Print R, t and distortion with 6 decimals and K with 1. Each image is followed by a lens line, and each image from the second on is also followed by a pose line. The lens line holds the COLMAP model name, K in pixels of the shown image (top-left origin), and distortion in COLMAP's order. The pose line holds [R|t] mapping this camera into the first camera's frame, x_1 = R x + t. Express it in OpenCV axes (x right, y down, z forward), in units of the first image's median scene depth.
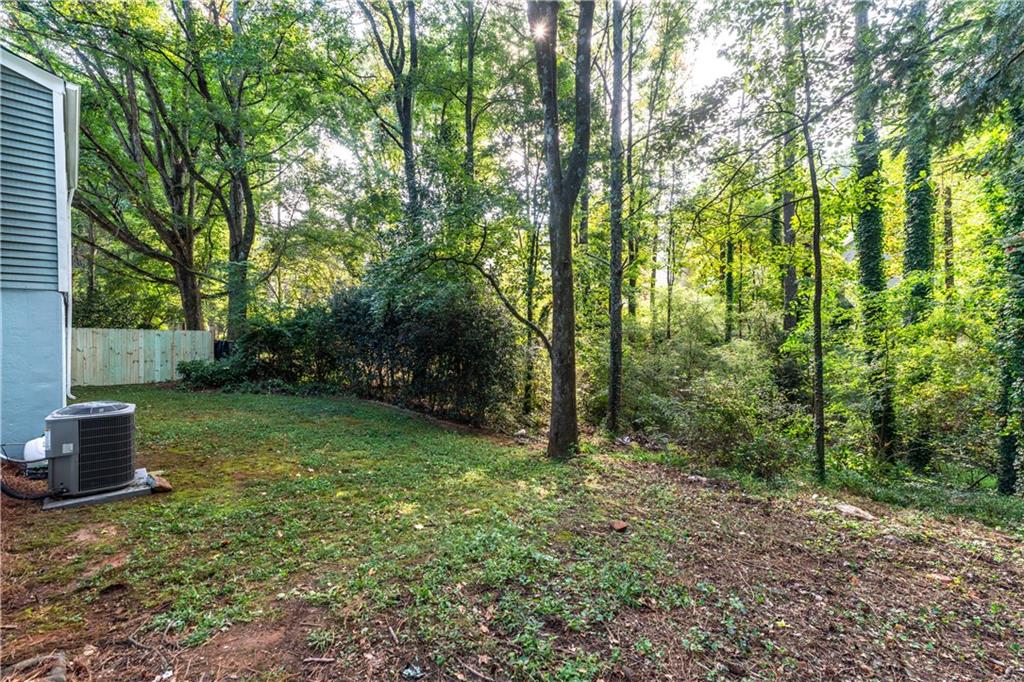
lens RADIAL K [[416.2, 0, 512.1], [0, 416.2, 332.9], [0, 0, 1]] dist [-0.001237, -0.000138]
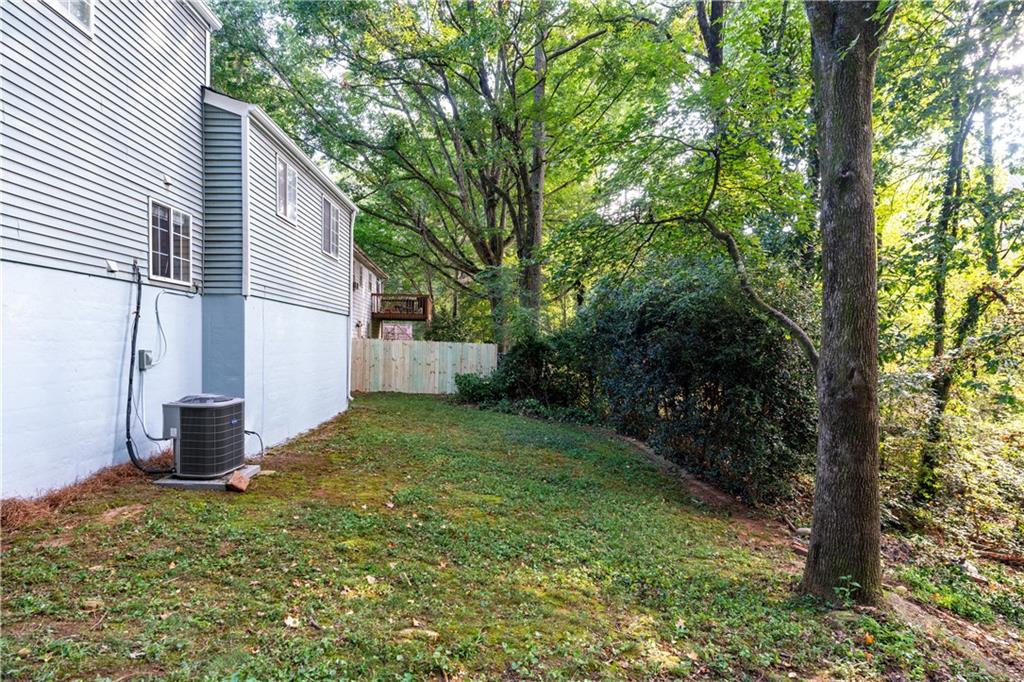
lens RADIAL K [[532.8, 0, 510.3], [0, 532.8, 344.2], [0, 0, 1]] dist [-0.000480, 0.000391]
pose [[0.716990, 0.000402, -0.697083, 0.181695], [-0.016164, 0.999741, -0.016049, 0.019791], [0.696896, 0.022775, 0.716810, 0.210705]]
